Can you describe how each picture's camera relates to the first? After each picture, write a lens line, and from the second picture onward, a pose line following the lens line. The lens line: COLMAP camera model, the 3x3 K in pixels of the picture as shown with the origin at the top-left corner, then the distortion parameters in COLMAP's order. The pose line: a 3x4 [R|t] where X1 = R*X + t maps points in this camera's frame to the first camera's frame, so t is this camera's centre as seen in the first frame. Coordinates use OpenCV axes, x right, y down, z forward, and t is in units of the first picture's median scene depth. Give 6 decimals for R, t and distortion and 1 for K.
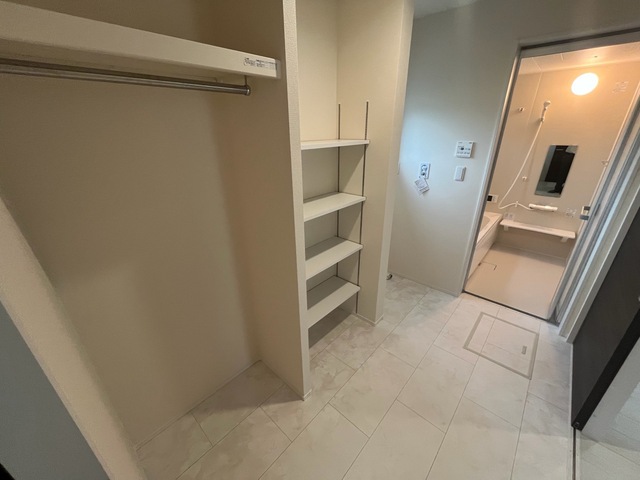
lens RADIAL K [[257.9, 0, 318.1], [0, 257.9, 239.4], [0, 0, 1]] dist [-0.009274, -0.000283]
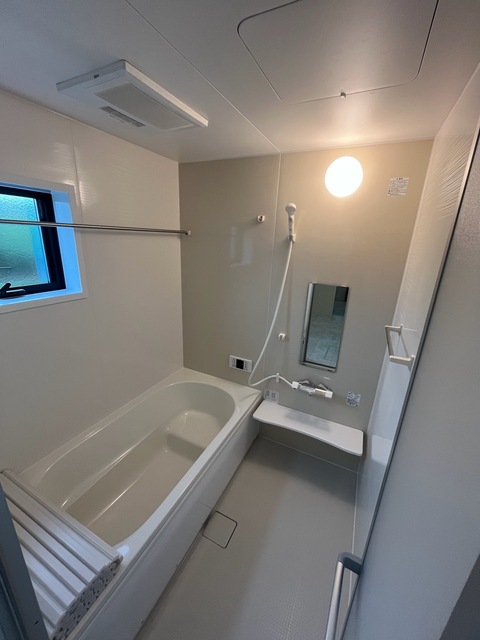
lens RADIAL K [[257.9, 0, 239.8], [0, 257.9, 319.0], [0, 0, 1]] dist [-0.009274, -0.000283]
pose [[0.953215, -0.038512, 0.299830, 0.548627], [0.068712, 0.993492, -0.090839, -0.231755], [-0.294381, 0.107191, 0.949658, 0.481202]]
